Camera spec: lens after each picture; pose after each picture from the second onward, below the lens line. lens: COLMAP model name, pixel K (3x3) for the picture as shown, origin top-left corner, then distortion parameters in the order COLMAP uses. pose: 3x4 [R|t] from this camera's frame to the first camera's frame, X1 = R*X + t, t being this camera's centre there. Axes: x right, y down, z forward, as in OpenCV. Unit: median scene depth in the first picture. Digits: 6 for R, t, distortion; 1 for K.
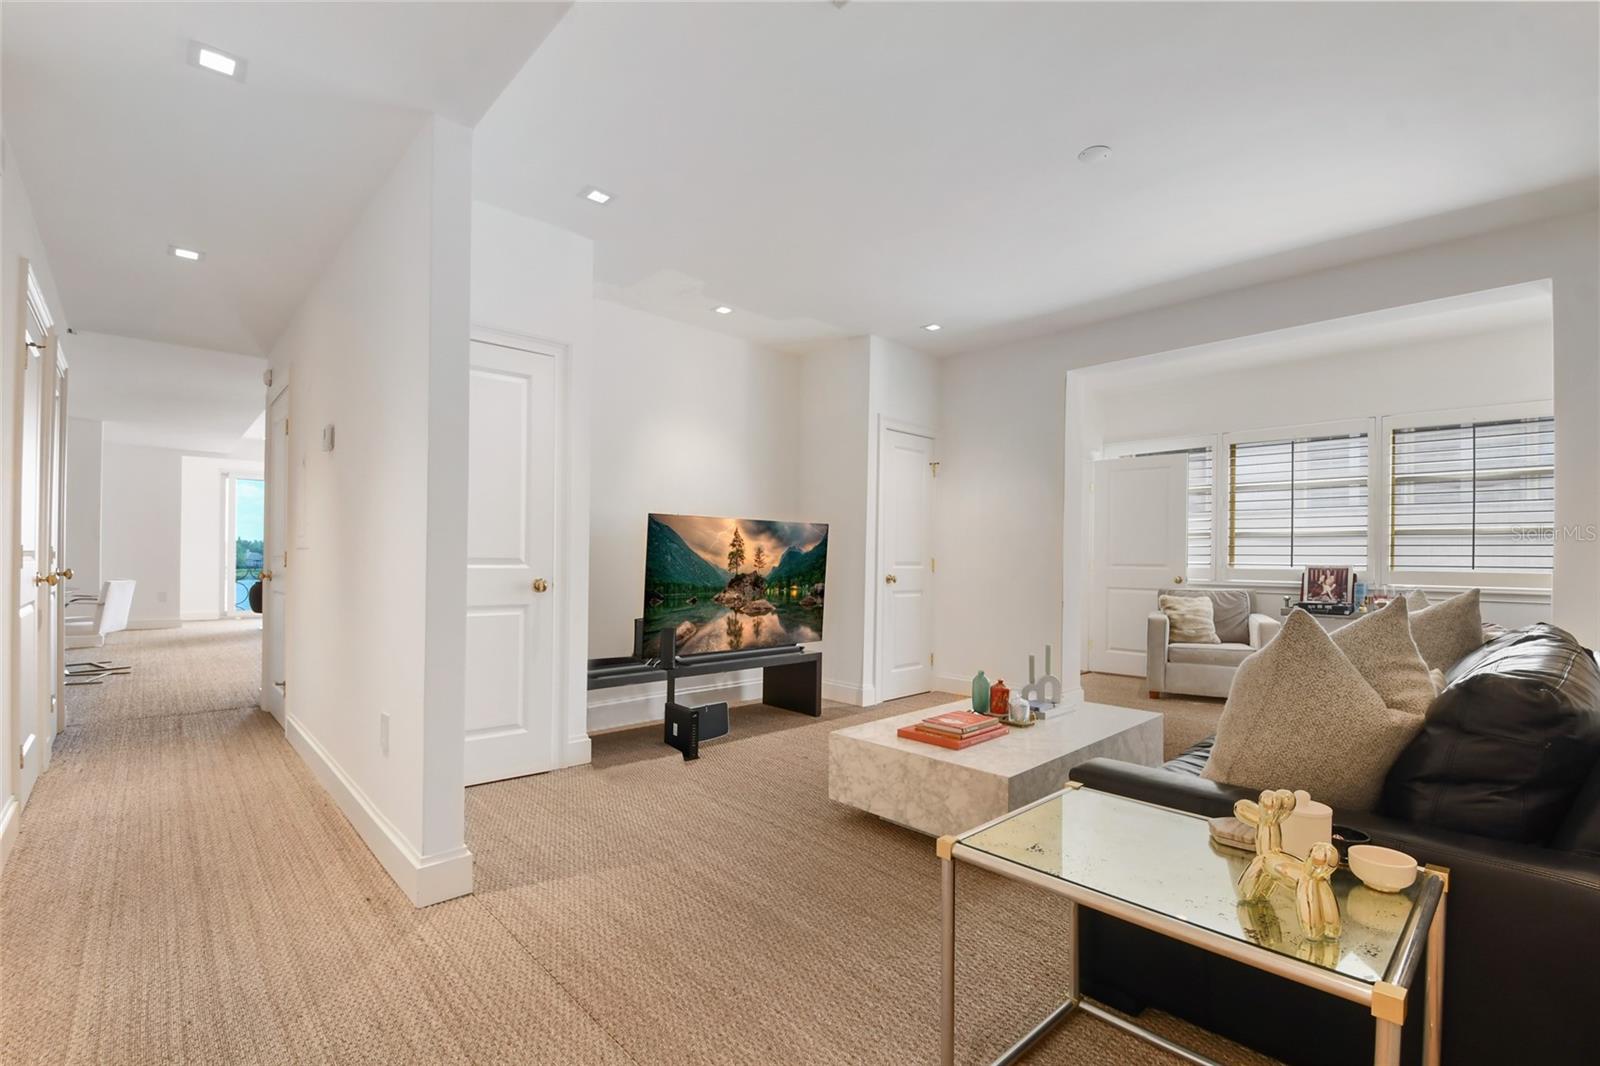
lens RADIAL K [[714.2, 0, 801.7], [0, 714.2, 549.4], [0, 0, 1]] dist [-0.002788, -0.001388]
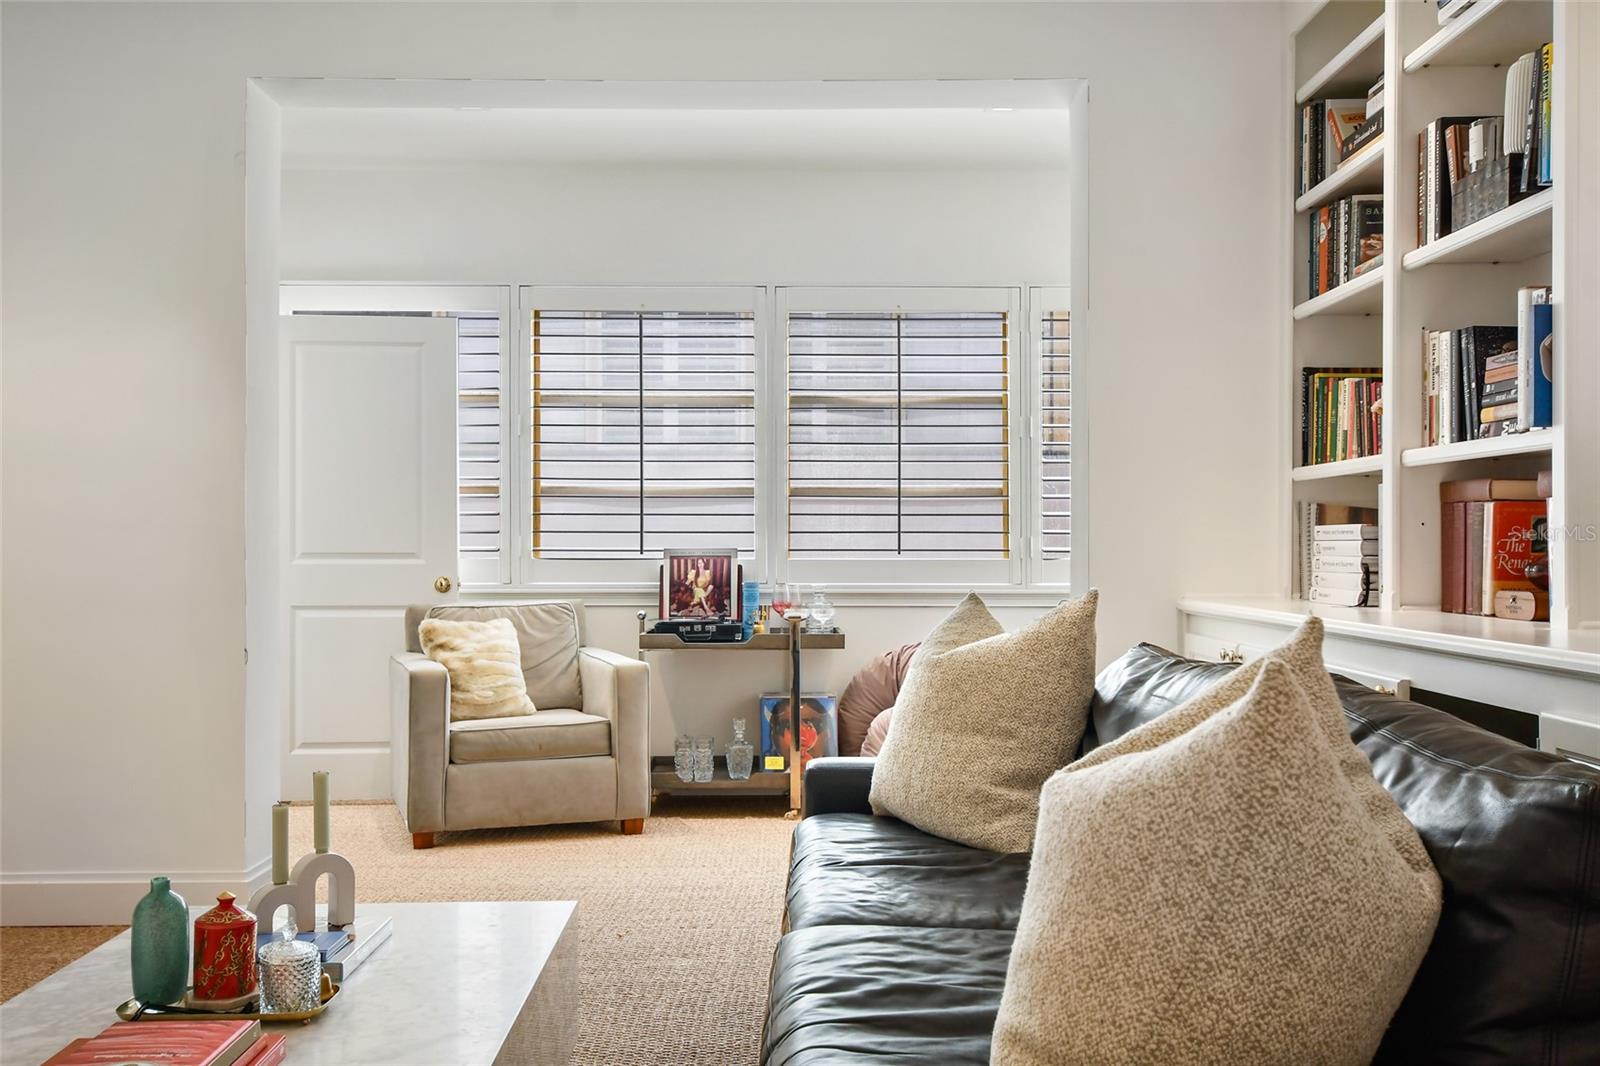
lens RADIAL K [[1470.4, 0, 800.7], [0, 1470.4, 531.8], [0, 0, 1]] dist [0.016942, 0.000000]
pose [[0.674232, -0.002526, 0.738515, -0.035560], [-0.002449, 0.999981, 0.005656, 0.001542], [-0.738516, -0.005622, 0.674213, 0.191246]]
